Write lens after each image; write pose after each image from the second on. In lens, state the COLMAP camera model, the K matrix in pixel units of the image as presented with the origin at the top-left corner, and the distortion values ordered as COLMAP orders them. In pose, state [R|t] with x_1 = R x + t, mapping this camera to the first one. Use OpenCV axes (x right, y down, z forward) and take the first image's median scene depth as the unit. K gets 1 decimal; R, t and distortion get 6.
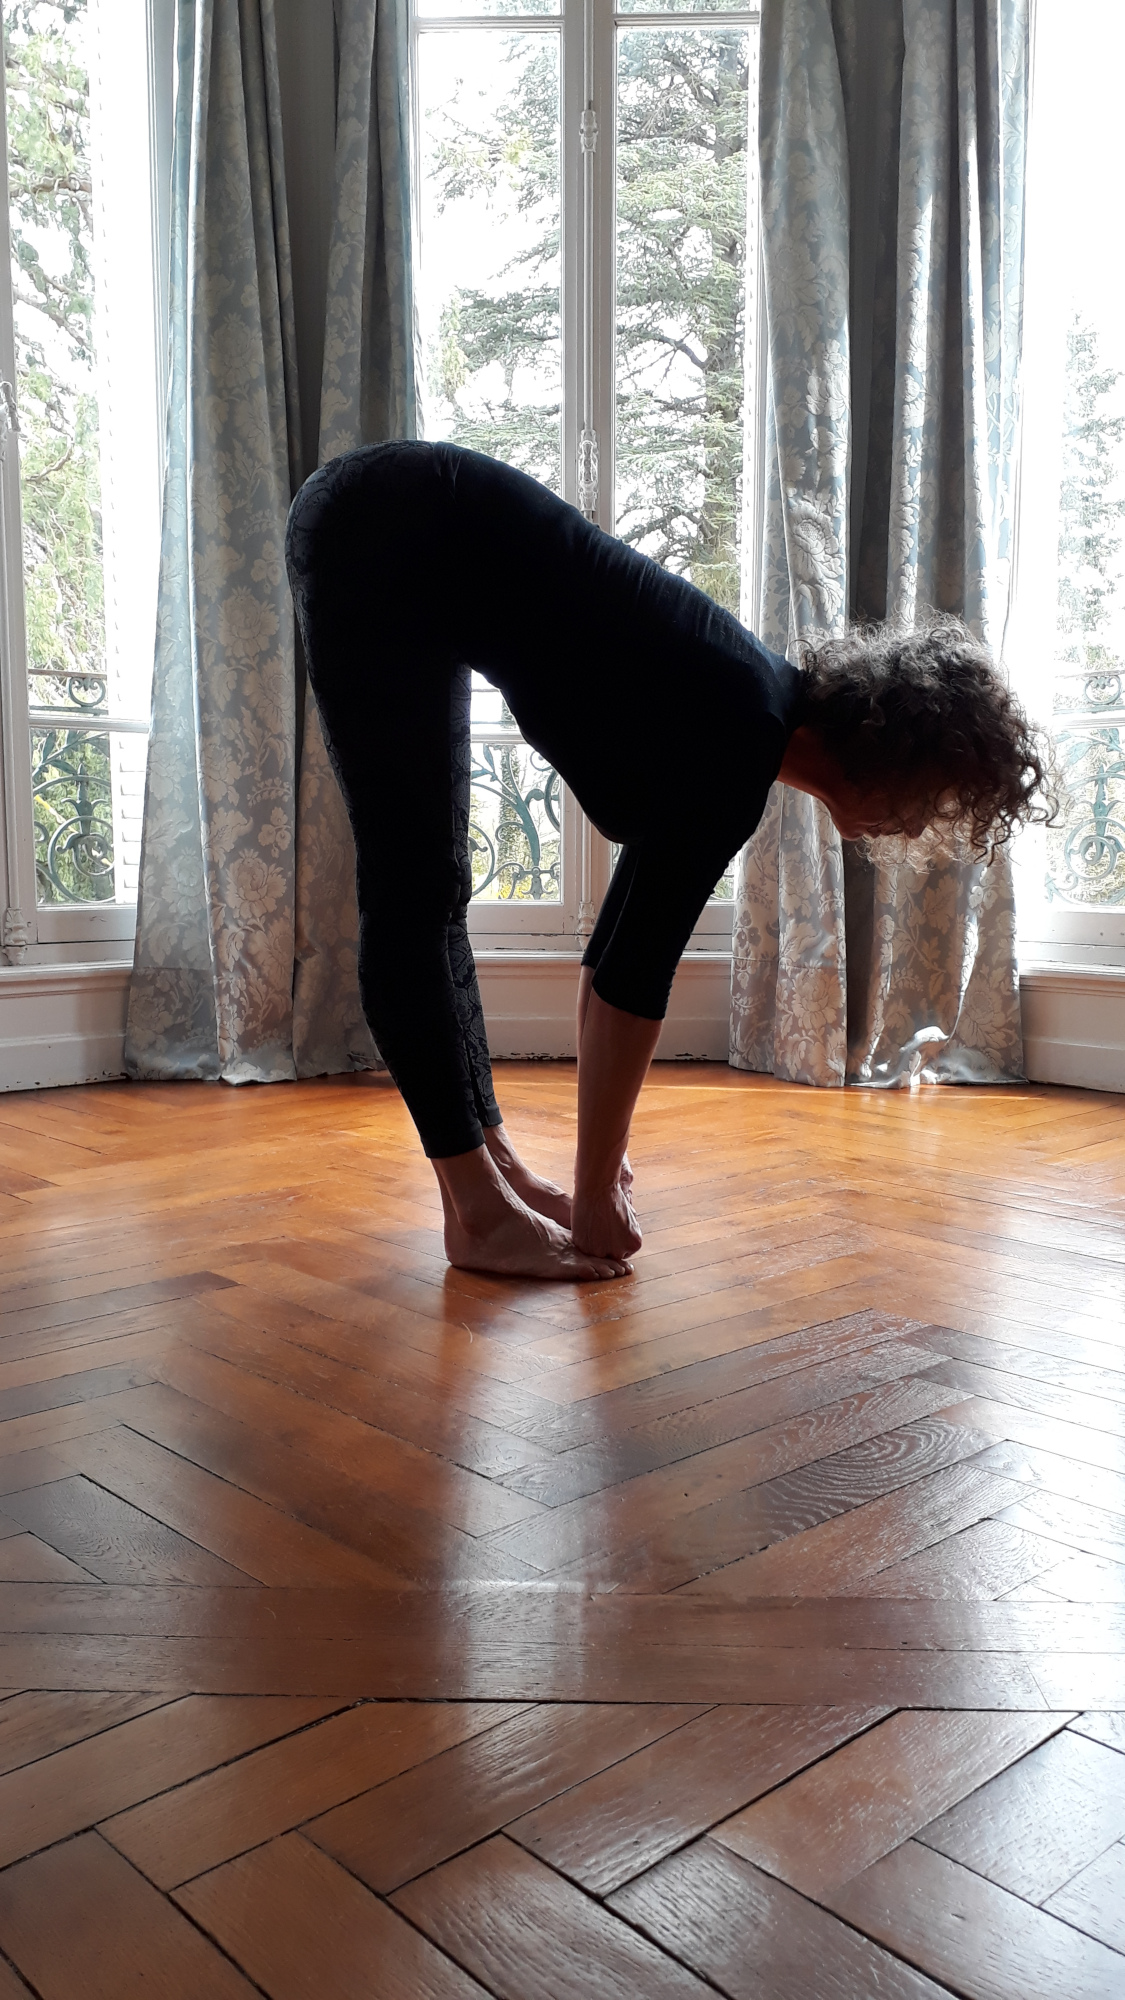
lens RADIAL K [[1592.3, 0, 561.7], [0, 1592.3, 999.8], [0, 0, 1]] dist [0.068899, -0.119990]
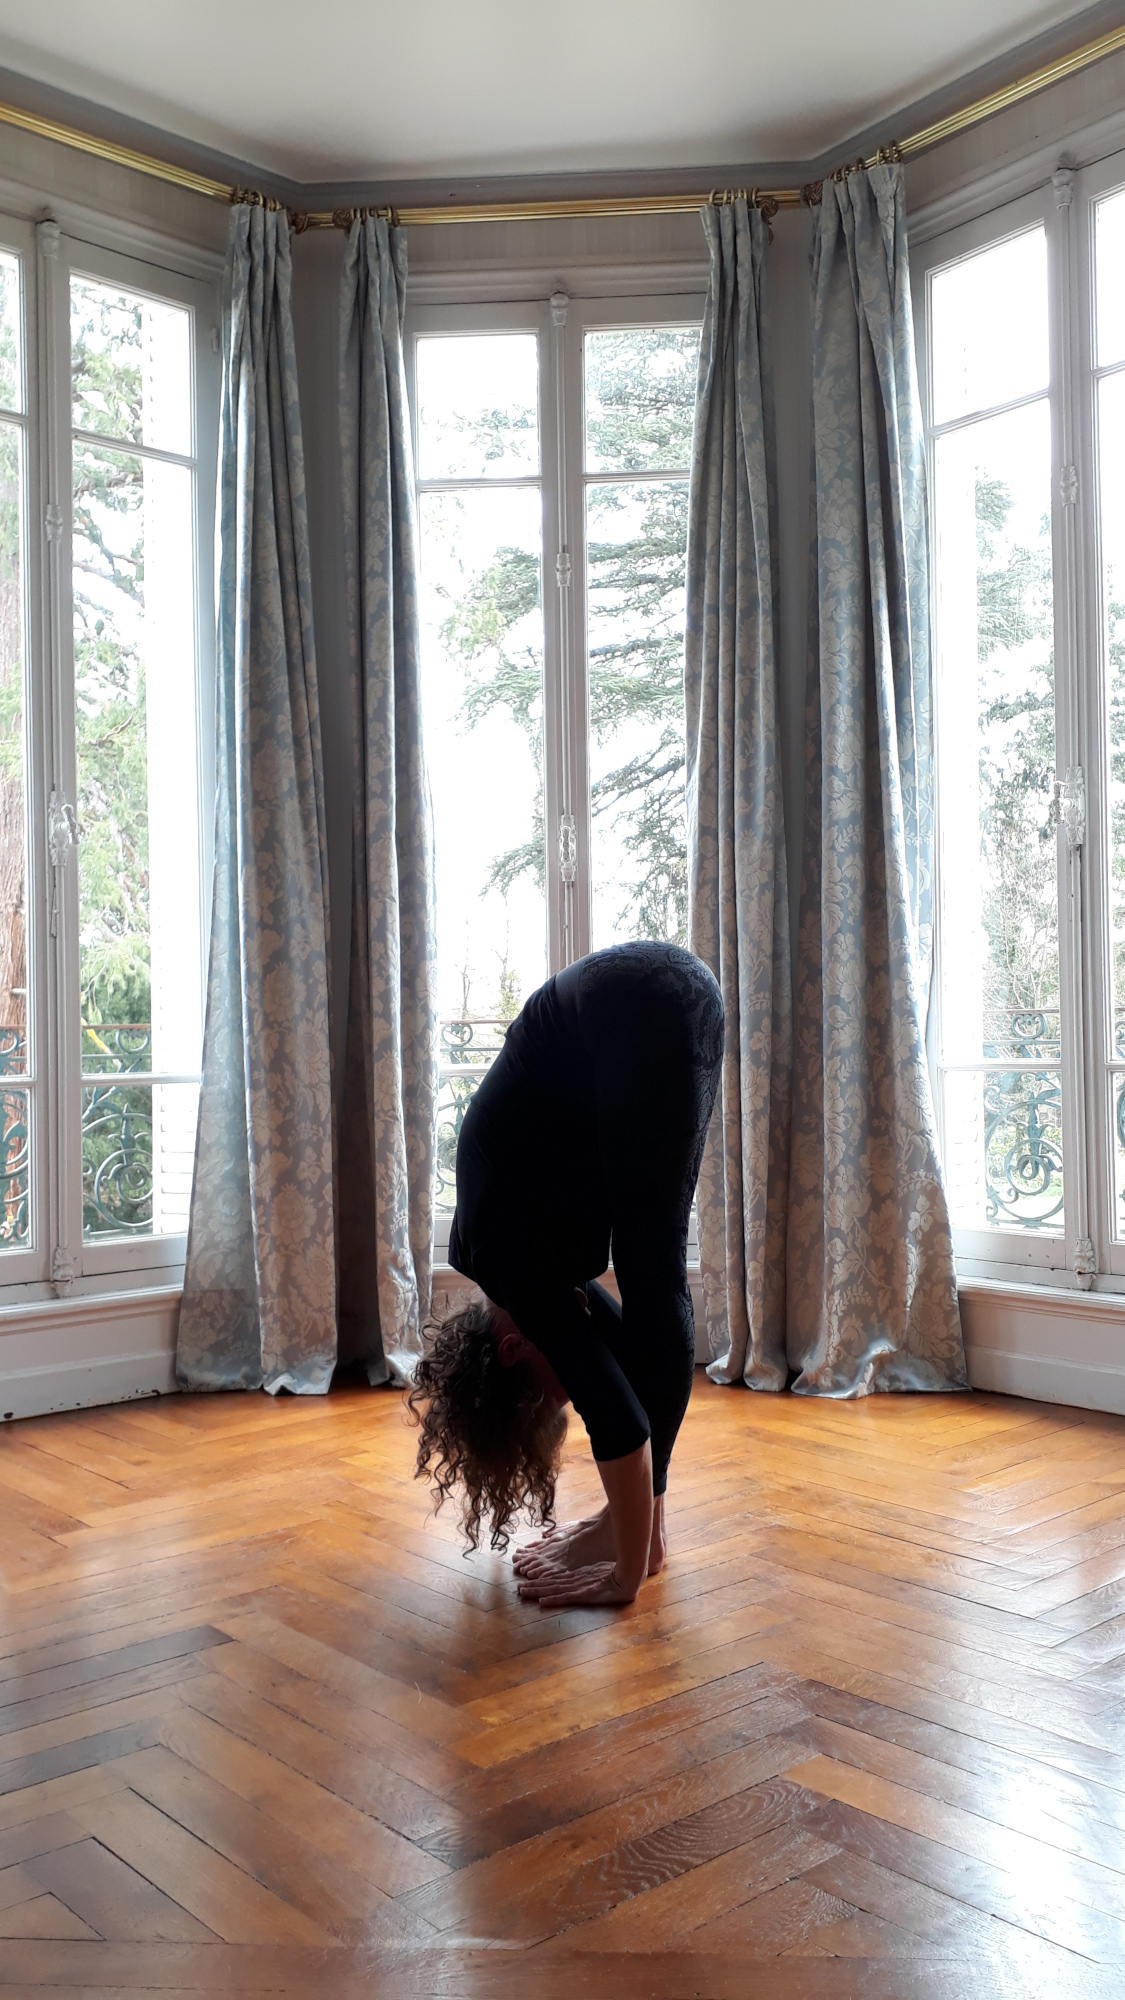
lens RADIAL K [[1592.3, 0, 563.8], [0, 1592.3, 997.6], [0, 0, 1]] dist [0.068899, -0.119990]
pose [[0.999441, -0.017617, -0.028405, 0.047203], [0.013698, 0.991059, -0.132718, -0.073506], [0.030489, 0.132254, 0.990747, -0.135698]]
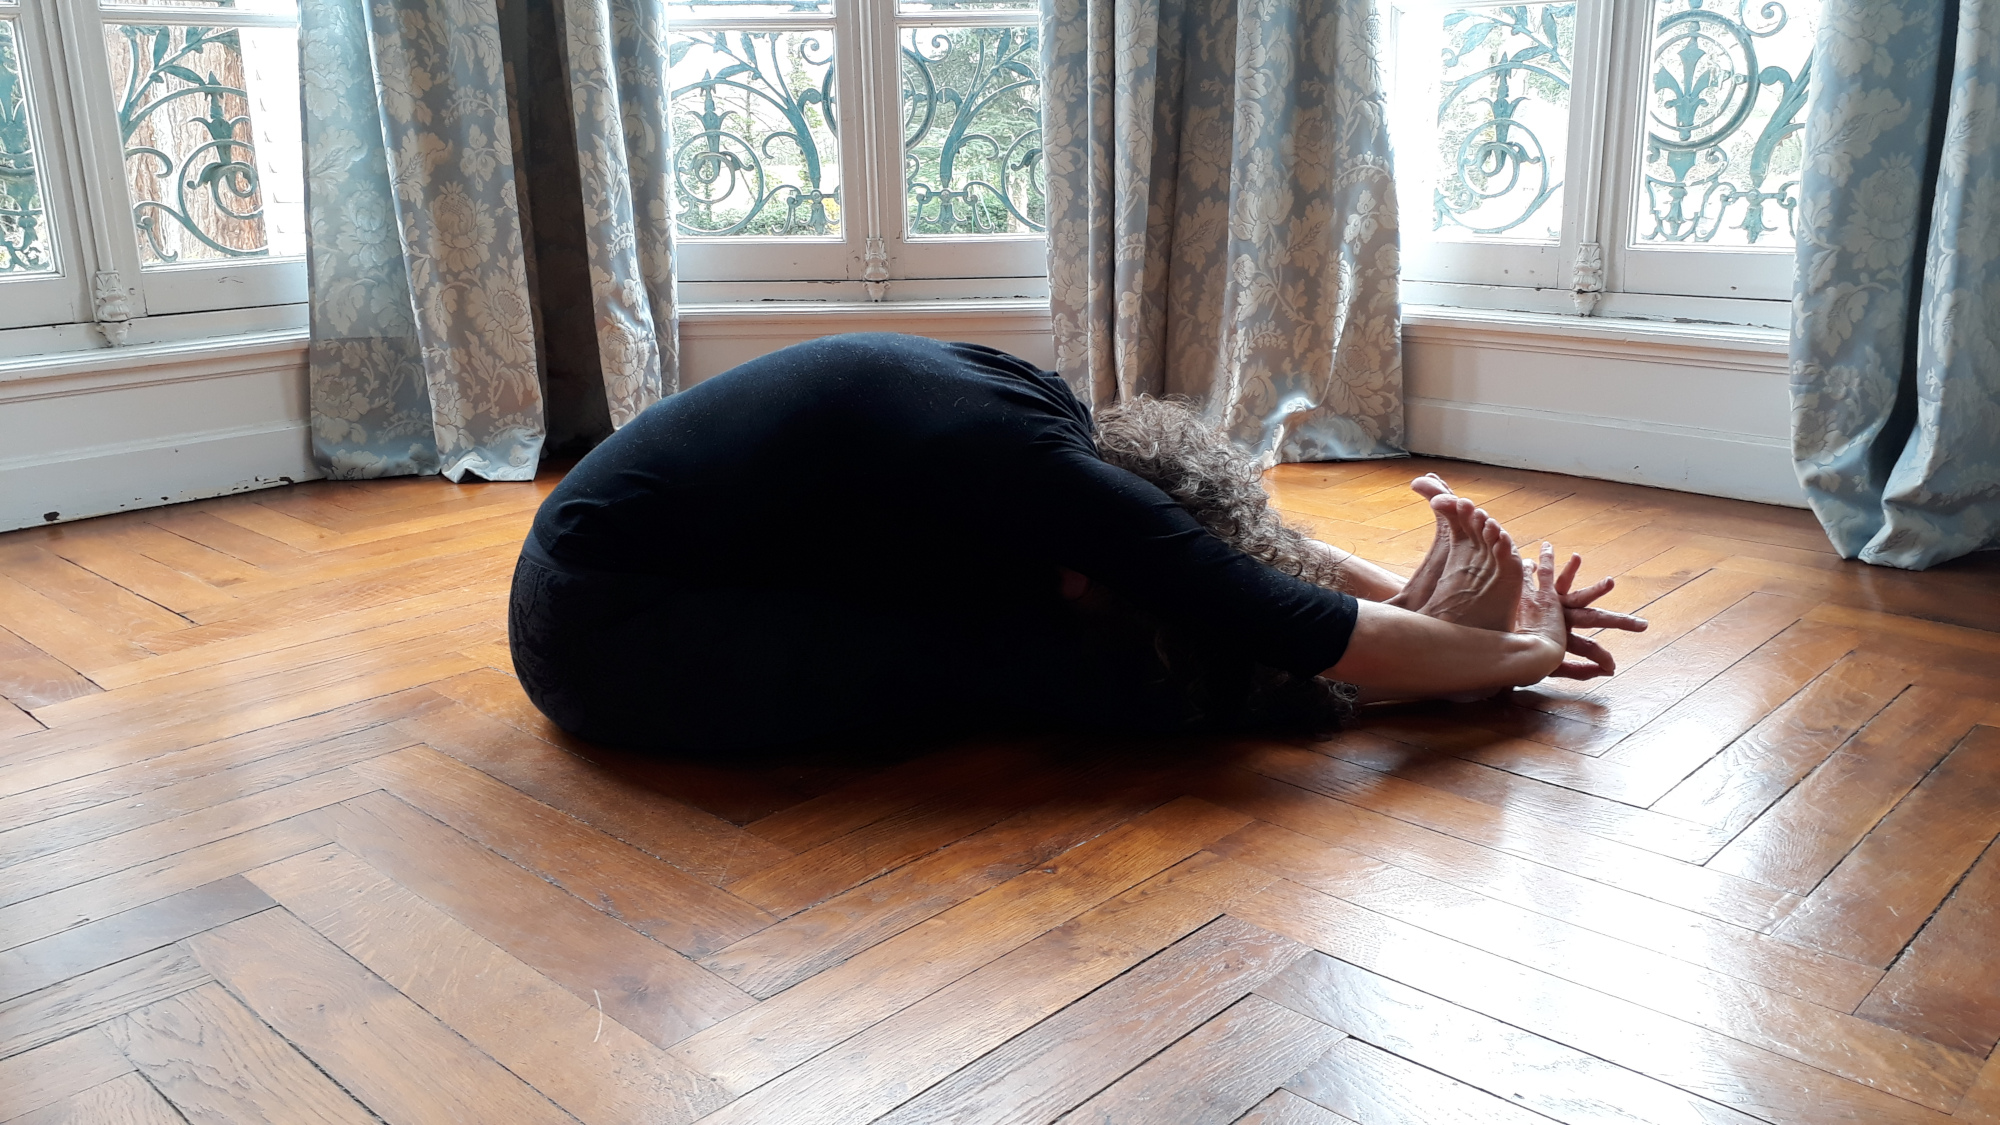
lens RADIAL K [[1592.3, 0, 1022.2], [0, 1592.3, 574.7], [0, 0, 1]] dist [0.068899, -0.119990]
pose [[0.997519, -0.034211, 0.061529, 0.038316], [0.023208, 0.984930, 0.171390, -0.034407], [-0.066465, -0.169537, 0.983280, 0.191982]]
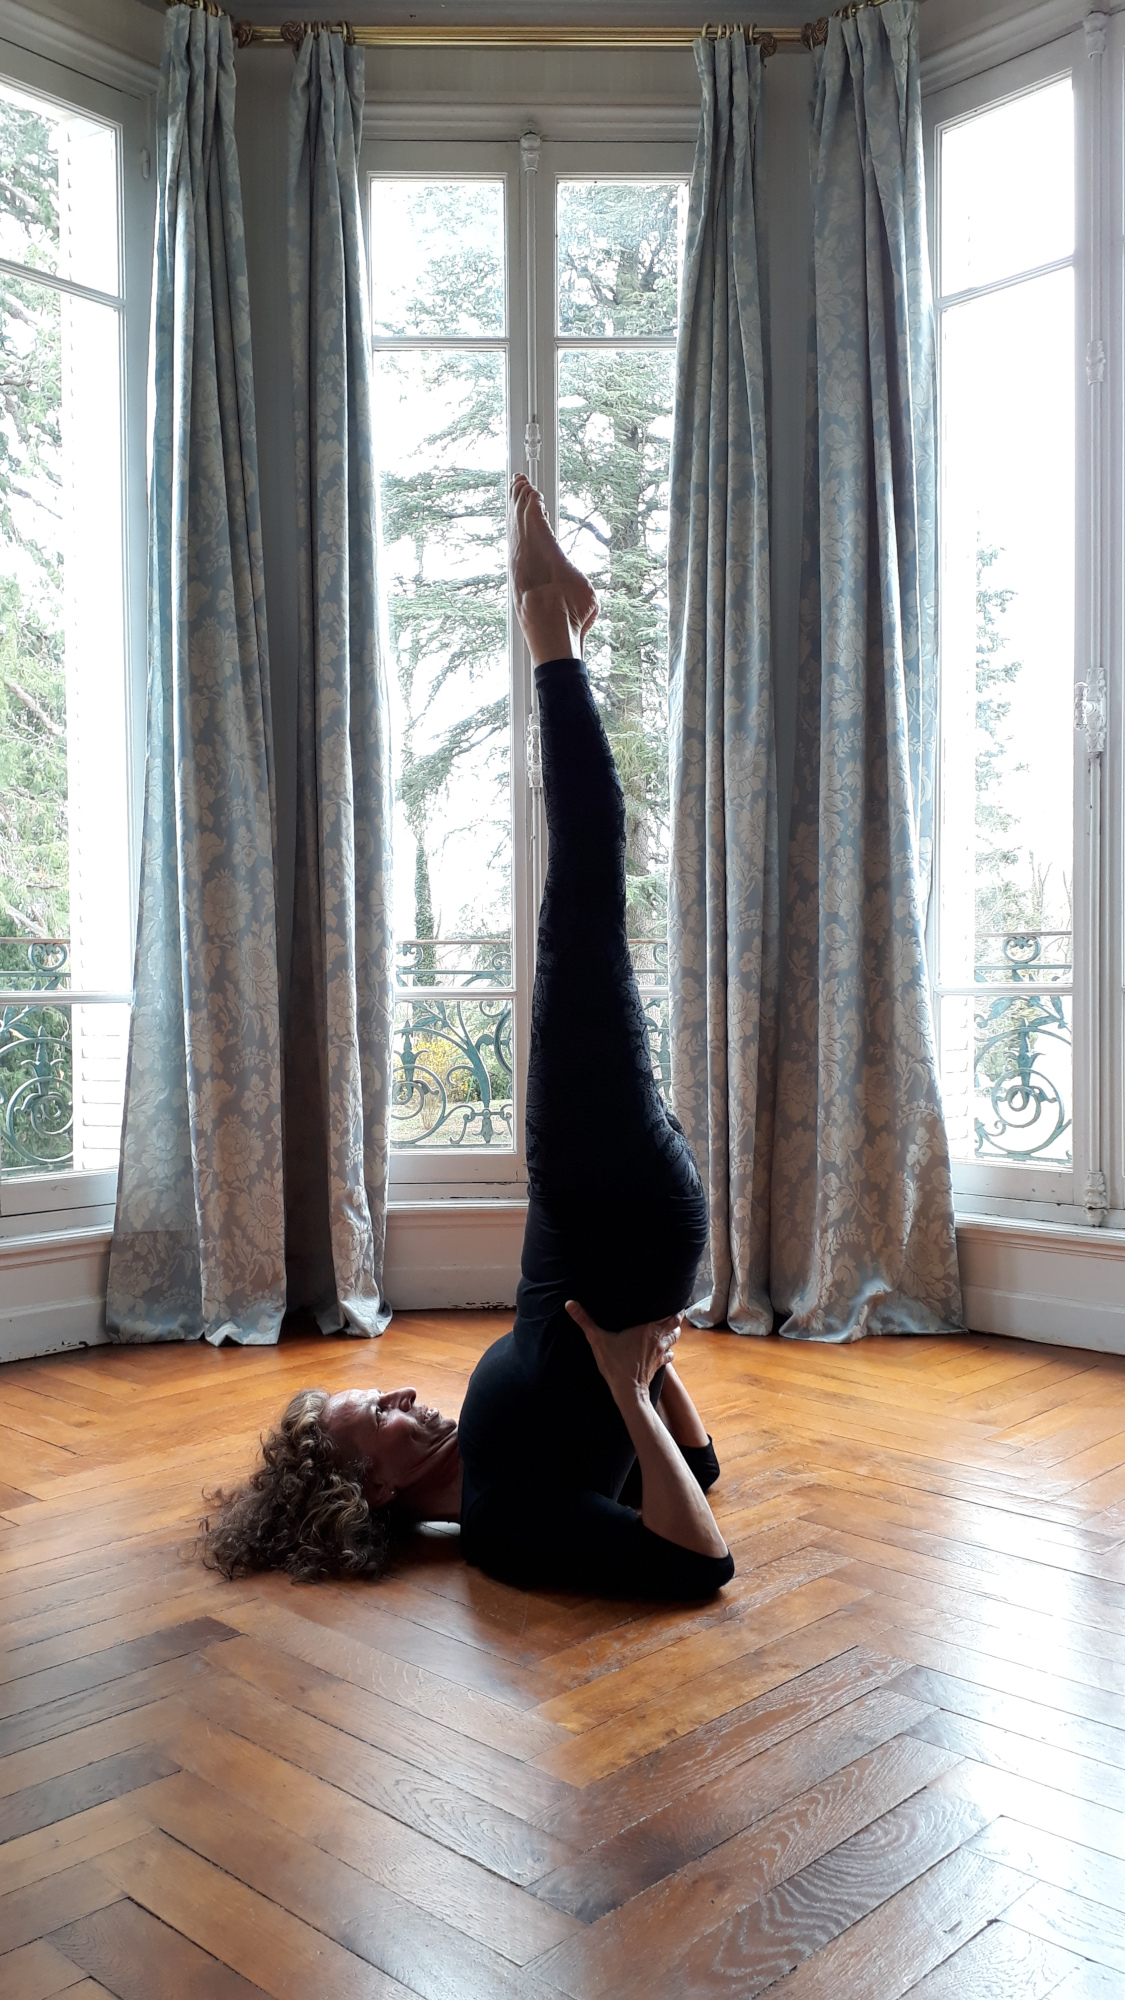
lens RADIAL K [[1592.3, 0, 568.3], [0, 1592.3, 1008.7], [0, 0, 1]] dist [0.068899, -0.119990]
pose [[0.998225, -0.009501, 0.058798, -0.027700], [0.014755, 0.995871, -0.089574, -0.068268], [-0.057705, 0.090282, 0.994243, -0.039285]]
